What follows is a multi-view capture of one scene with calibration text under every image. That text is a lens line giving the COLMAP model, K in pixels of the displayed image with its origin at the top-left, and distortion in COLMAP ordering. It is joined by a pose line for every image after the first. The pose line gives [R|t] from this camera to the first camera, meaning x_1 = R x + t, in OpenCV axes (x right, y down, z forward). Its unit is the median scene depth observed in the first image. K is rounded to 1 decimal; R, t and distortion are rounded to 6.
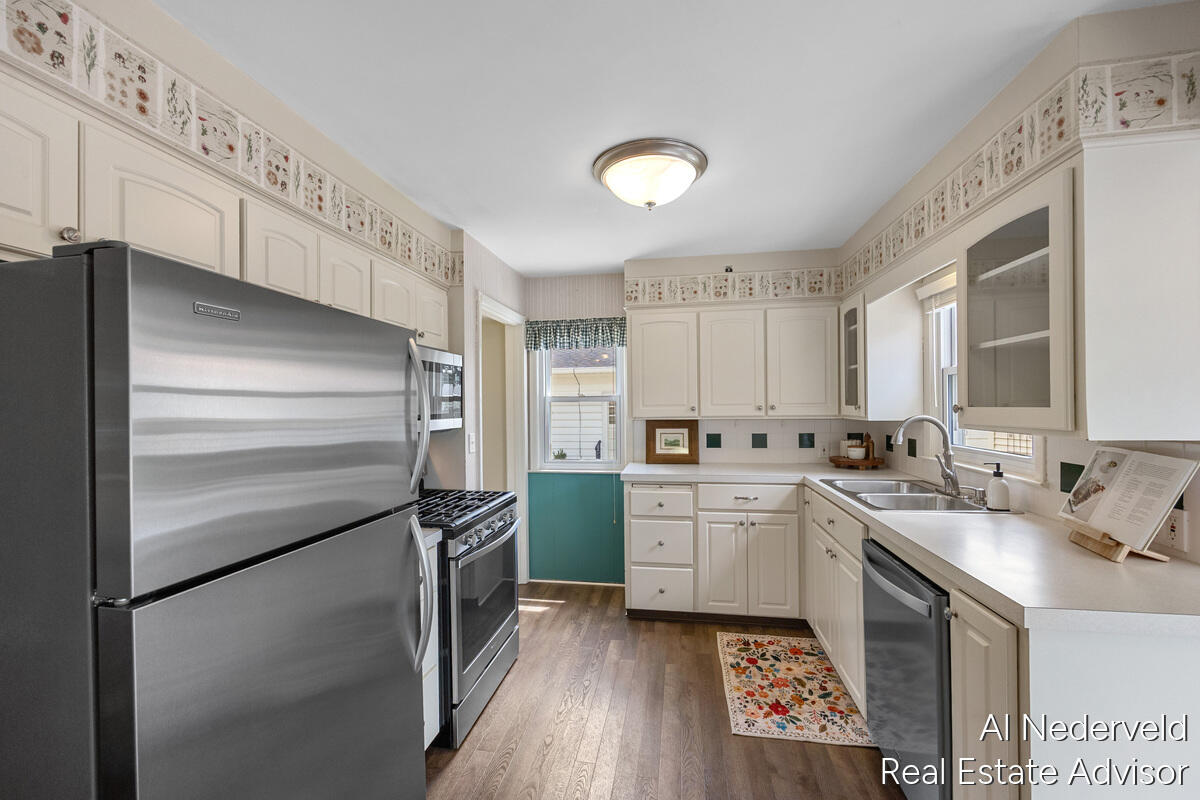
lens RADIAL K [[478.4, 0, 614.7], [0, 478.4, 406.2], [0, 0, 1]] dist [-0.007285, 0.000821]
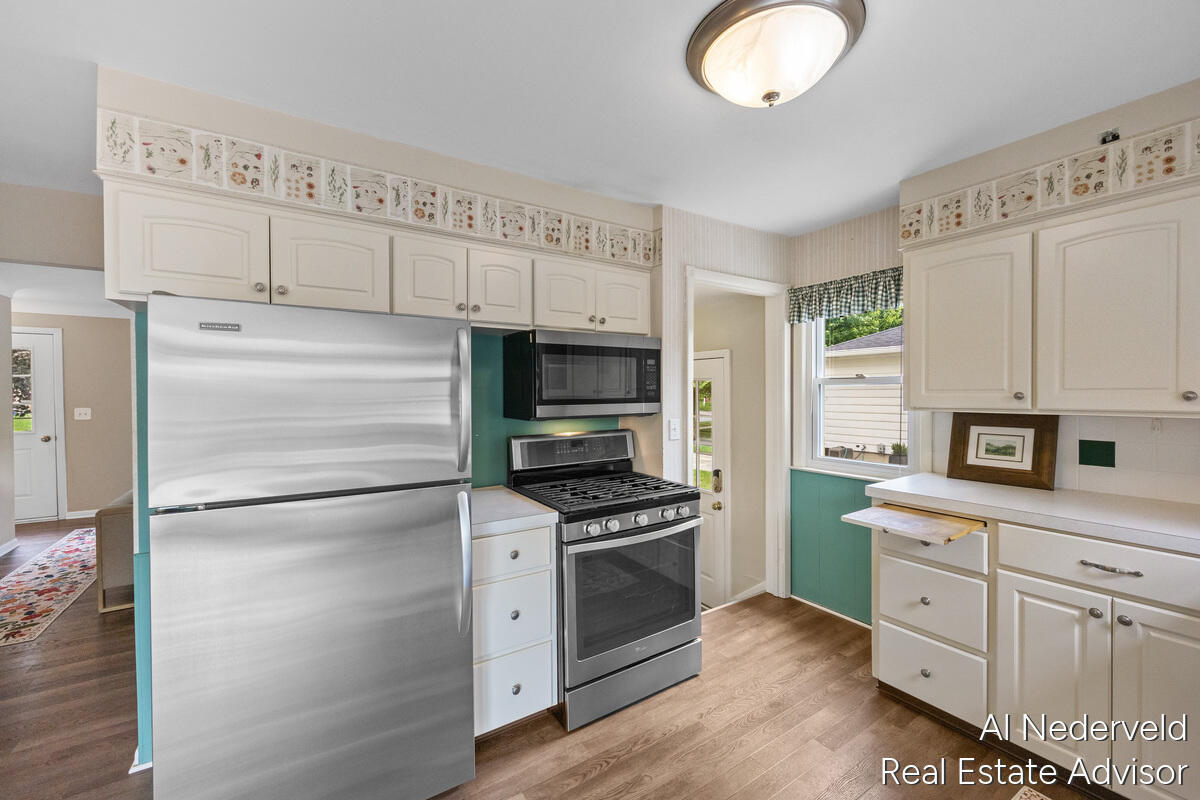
lens RADIAL K [[478.4, 0, 597.0], [0, 478.4, 396.0], [0, 0, 1]] dist [-0.007285, 0.000821]
pose [[0.671744, 0.013236, -0.740665, 0.268387], [-0.002705, 0.999878, 0.015415, -0.002414], [0.740779, -0.008351, 0.671697, 0.227515]]
